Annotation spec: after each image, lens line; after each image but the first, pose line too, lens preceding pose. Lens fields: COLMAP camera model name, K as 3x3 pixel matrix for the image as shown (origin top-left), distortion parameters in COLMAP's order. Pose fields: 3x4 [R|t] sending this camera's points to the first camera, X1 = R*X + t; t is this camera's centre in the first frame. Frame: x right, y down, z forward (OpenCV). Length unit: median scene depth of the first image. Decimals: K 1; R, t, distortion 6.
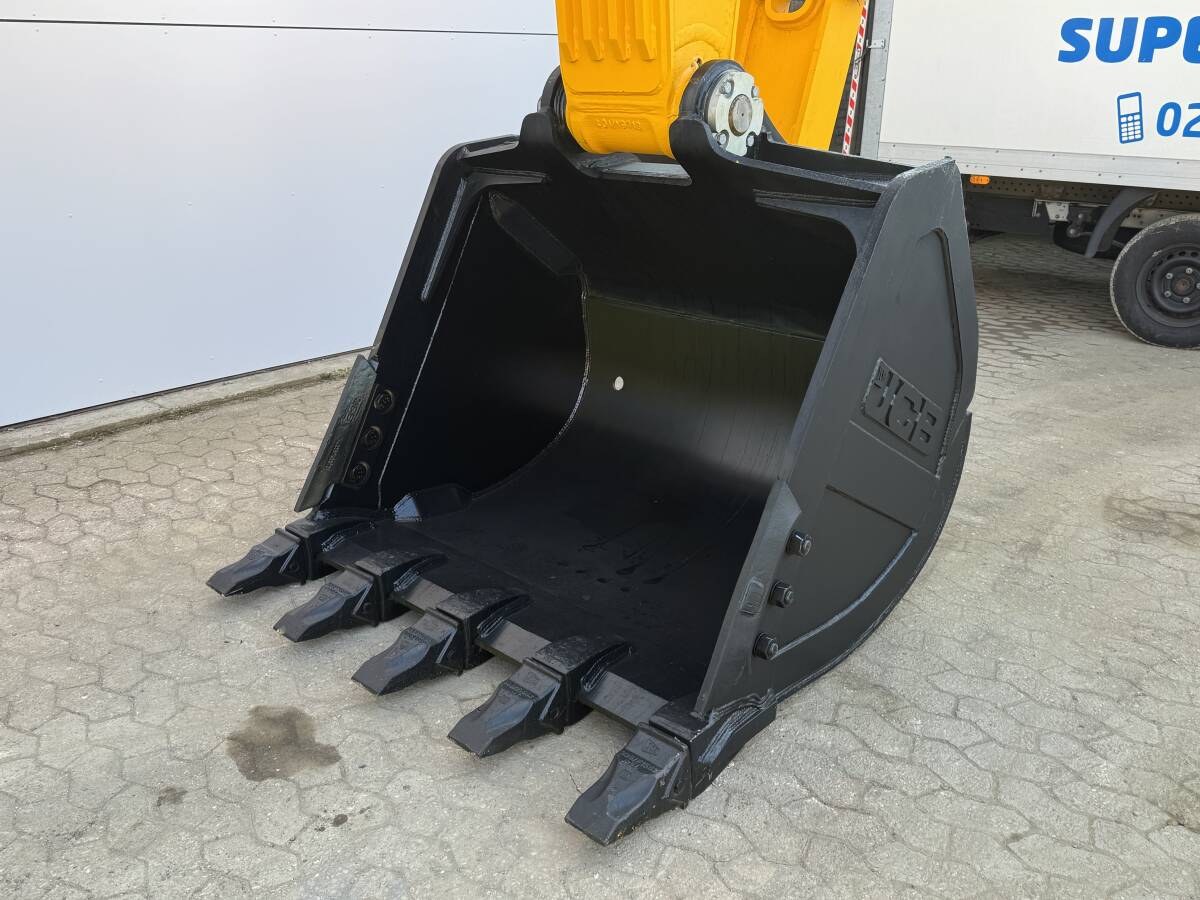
lens RADIAL K [[1068.3, 0, 600.0], [0, 1068.3, 450.0], [0, 0, 1]] dist [0.007808, -0.003325]
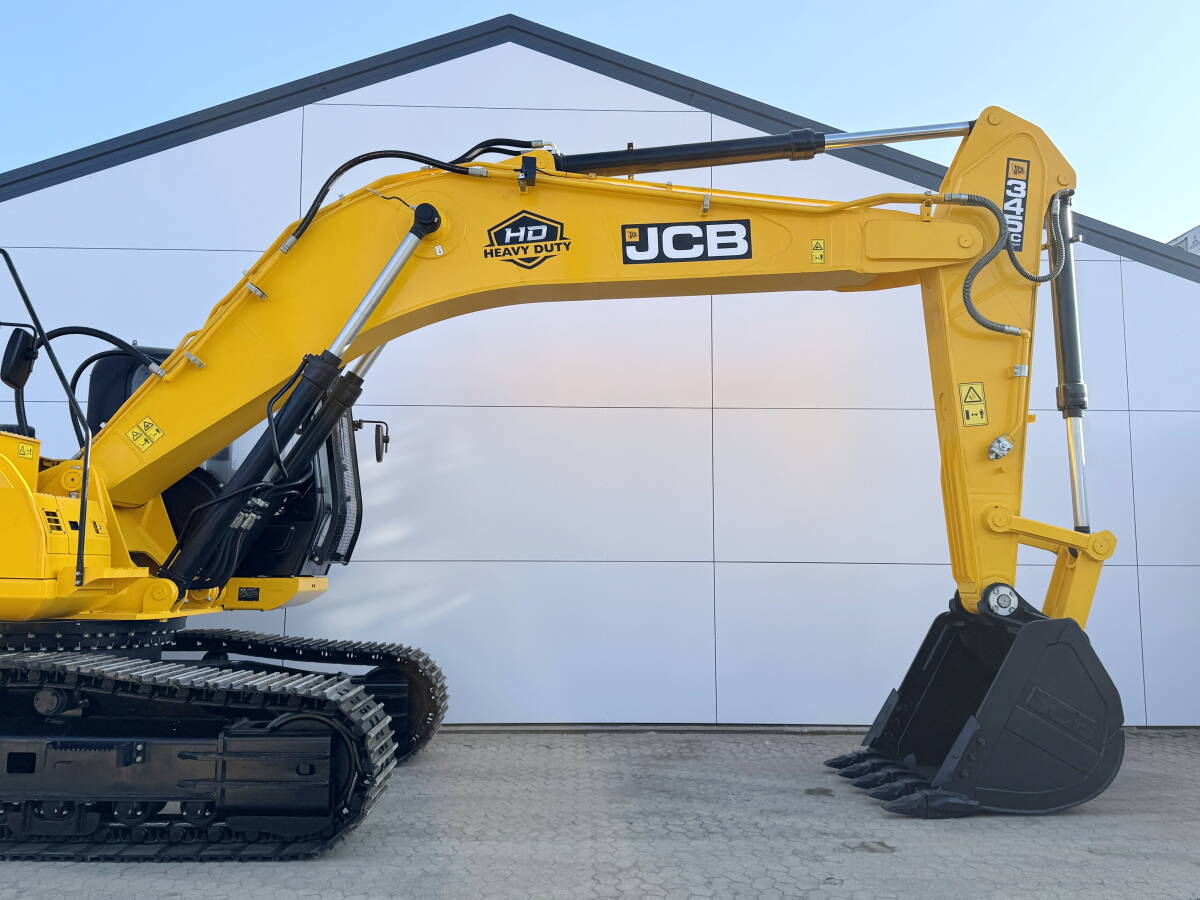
lens RADIAL K [[1068.3, 0, 600.0], [0, 1068.3, 450.0], [0, 0, 1]] dist [0.007808, -0.003325]
pose [[0.719440, -0.072054, -0.690807, 1.083033], [-0.243896, 0.905057, -0.348406, 0.459553], [0.650324, 0.419143, 0.633560, -1.331049]]
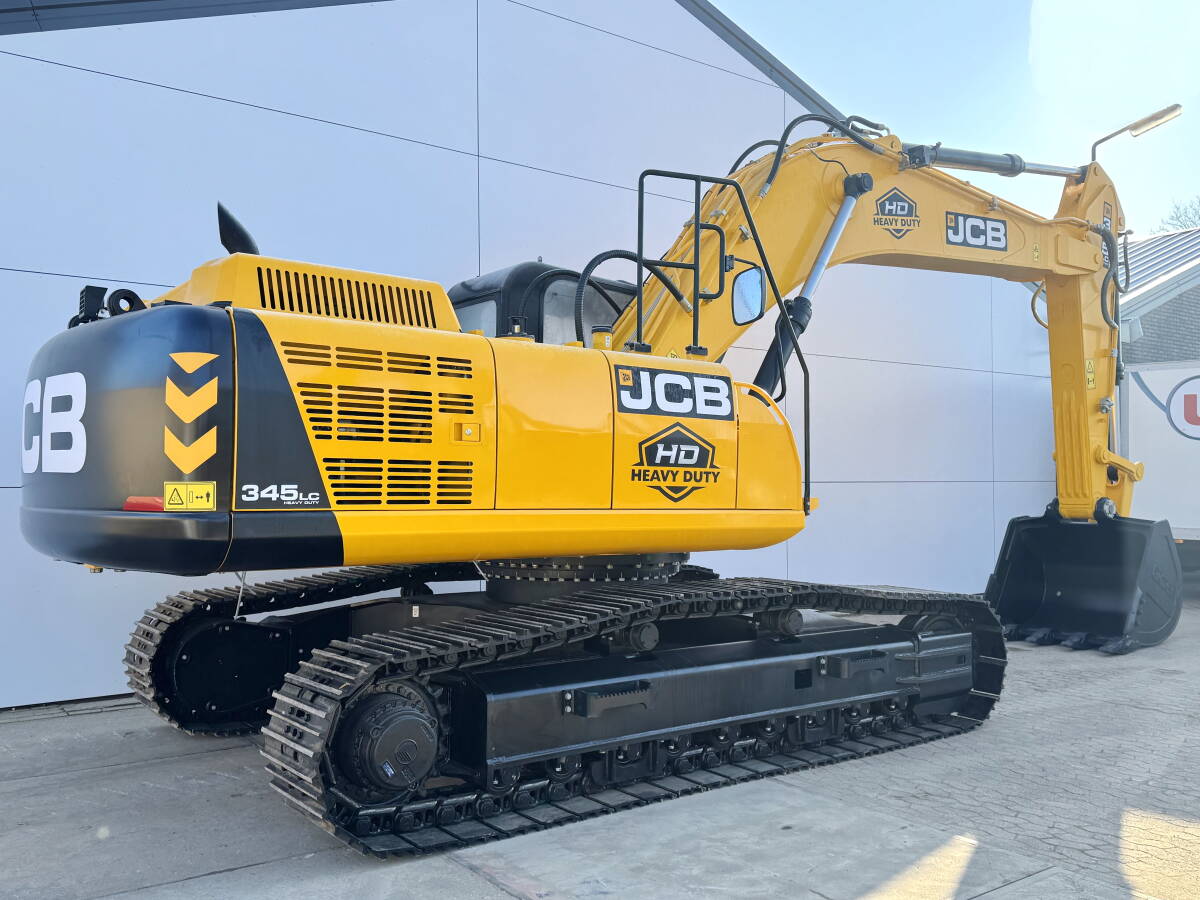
lens RADIAL K [[1068.3, 0, 600.0], [0, 1068.3, 450.0], [0, 0, 1]] dist [0.007808, -0.003325]
pose [[0.988706, -0.001494, -0.149861, -0.972993], [-0.053574, 0.930354, -0.362727, 0.875357], [0.139966, 0.366659, 0.919766, -2.568198]]
